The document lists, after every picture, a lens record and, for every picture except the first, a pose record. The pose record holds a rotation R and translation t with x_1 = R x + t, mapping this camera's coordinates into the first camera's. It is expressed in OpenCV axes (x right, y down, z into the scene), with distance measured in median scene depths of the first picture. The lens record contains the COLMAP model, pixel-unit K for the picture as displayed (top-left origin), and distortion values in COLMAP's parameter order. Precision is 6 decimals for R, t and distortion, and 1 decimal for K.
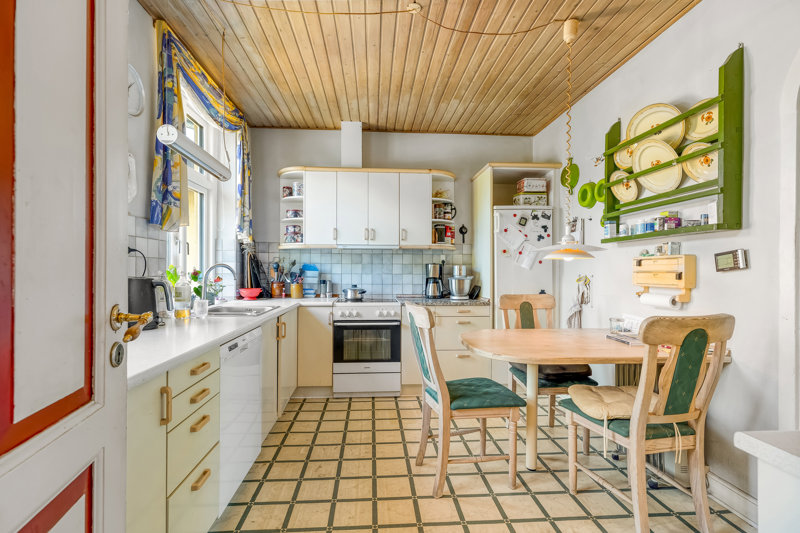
lens RADIAL K [[376.9, 0, 400.0], [0, 376.9, 266.5], [0, 0, 1]] dist [0.001958, 0.000105]
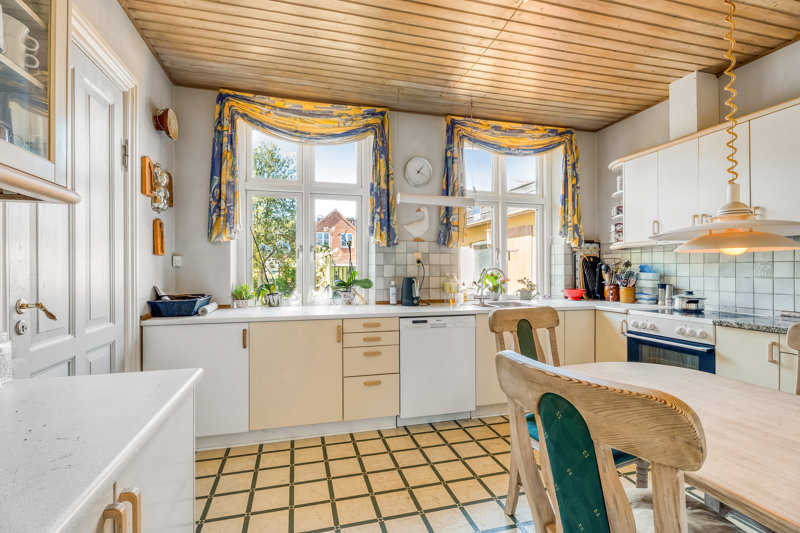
lens RADIAL K [[378.0, 0, 400.0], [0, 378.0, 266.5], [0, 0, 1]] dist [0.000451, -0.000168]
pose [[0.193345, -0.014223, -0.981028, 0.526717], [0.014193, 0.999831, -0.011699, -0.000164], [0.981028, -0.011661, 0.193514, 0.296302]]
